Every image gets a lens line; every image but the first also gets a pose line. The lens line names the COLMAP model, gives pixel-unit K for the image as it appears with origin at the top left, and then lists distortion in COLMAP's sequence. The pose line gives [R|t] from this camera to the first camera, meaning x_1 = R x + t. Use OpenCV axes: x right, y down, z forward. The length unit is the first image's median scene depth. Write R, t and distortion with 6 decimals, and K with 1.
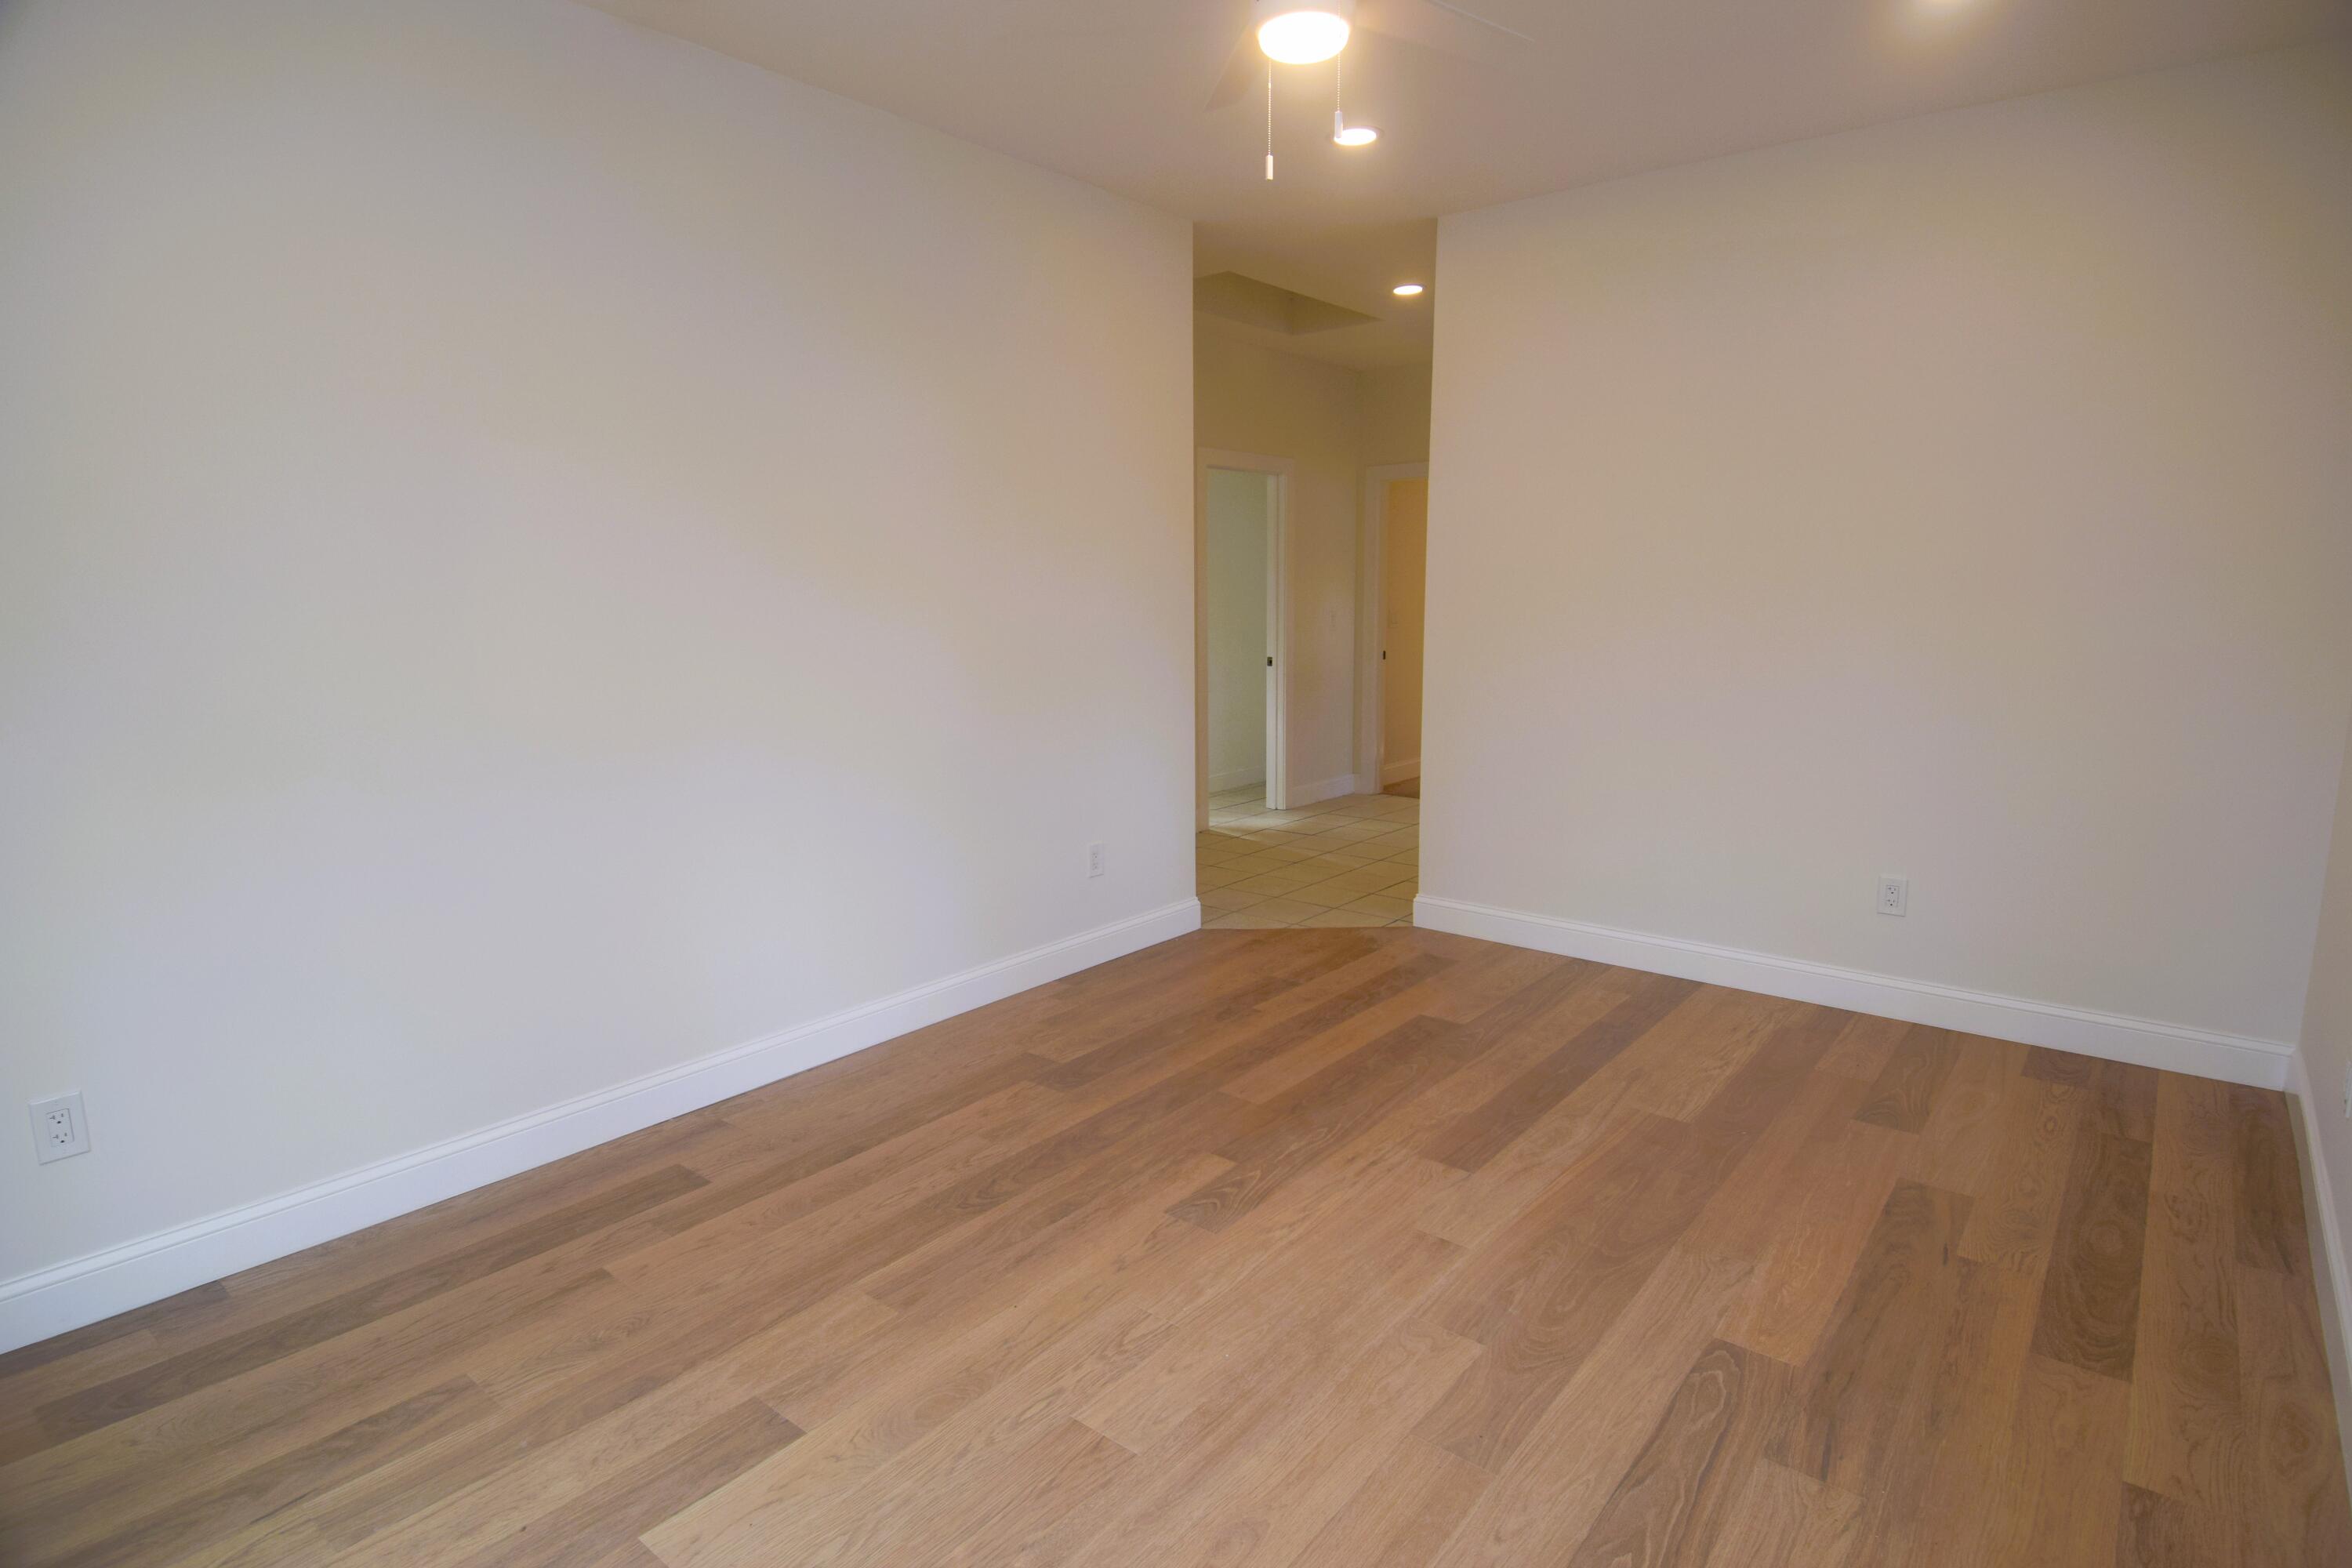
lens RADIAL K [[1222.9, 0, 1186.6], [0, 1222.9, 783.8], [0, 0, 1]] dist [0.022338, -0.025157]
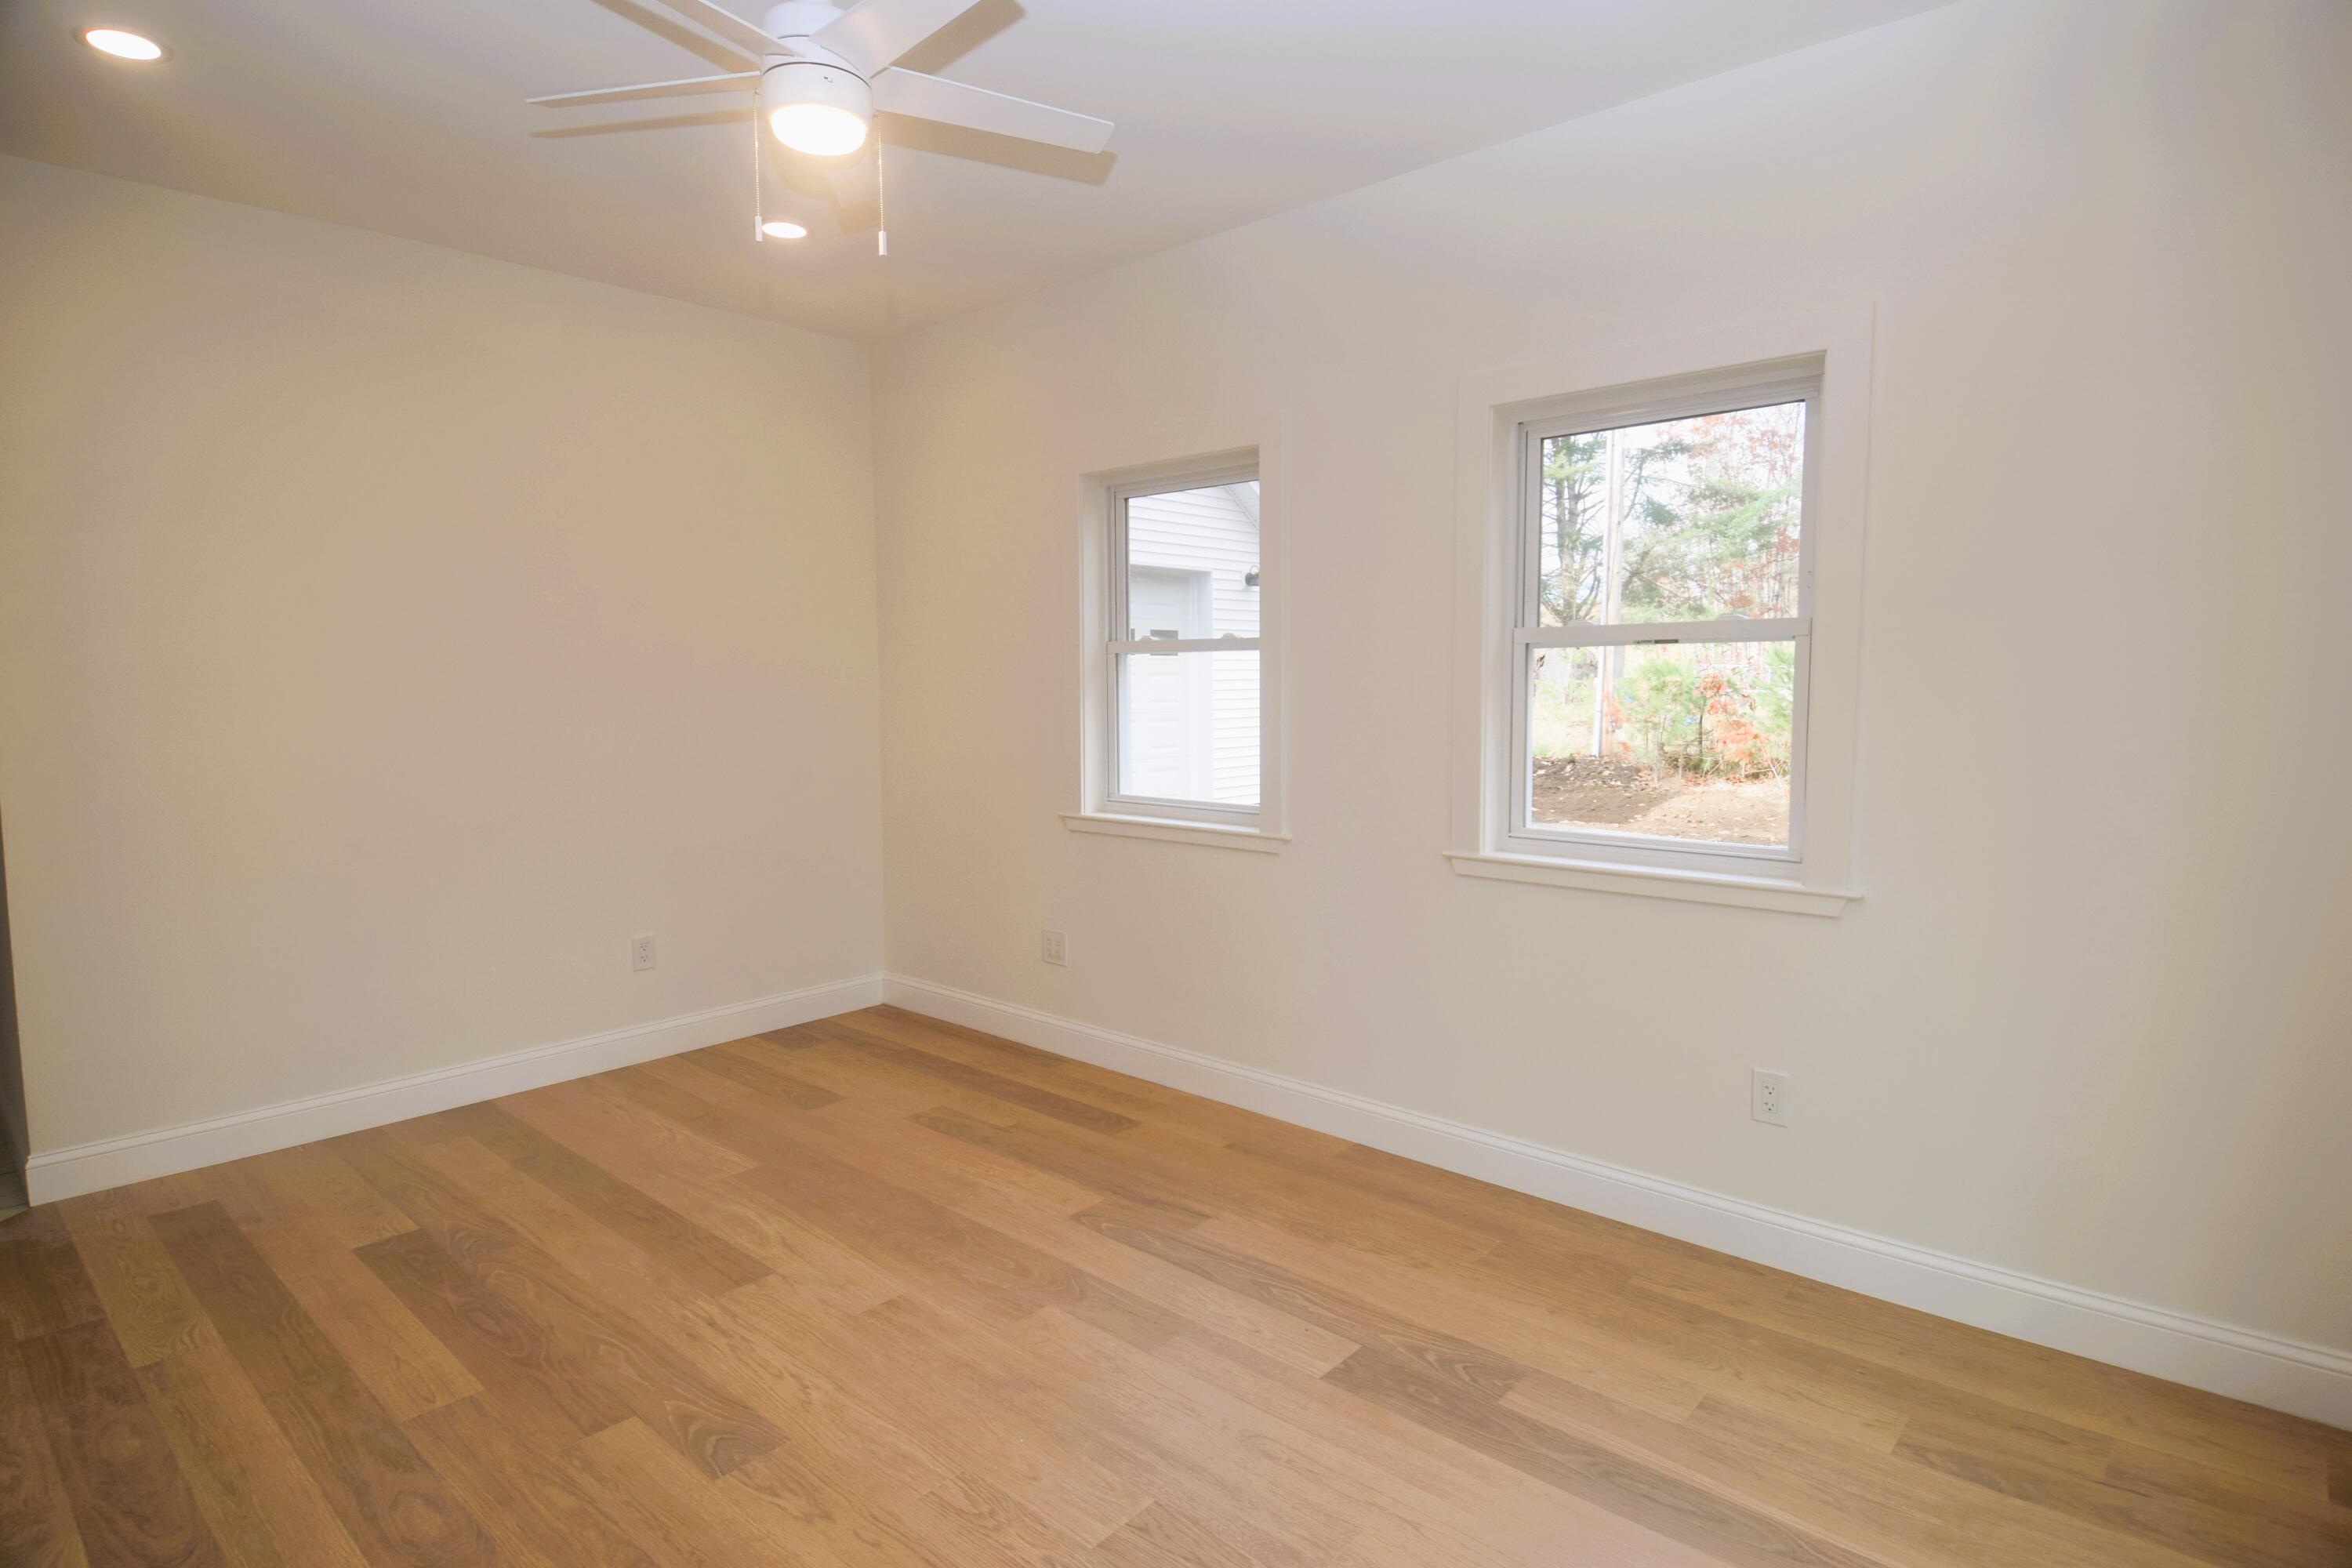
lens RADIAL K [[1222.9, 0, 1185.7], [0, 1222.9, 770.2], [0, 0, 1]] dist [0.022338, -0.025157]
pose [[0.045000, -0.074573, 0.996200, -0.702952], [0.168687, 0.983458, 0.066000, -0.087480], [-0.984642, 0.165076, 0.056835, 0.553944]]
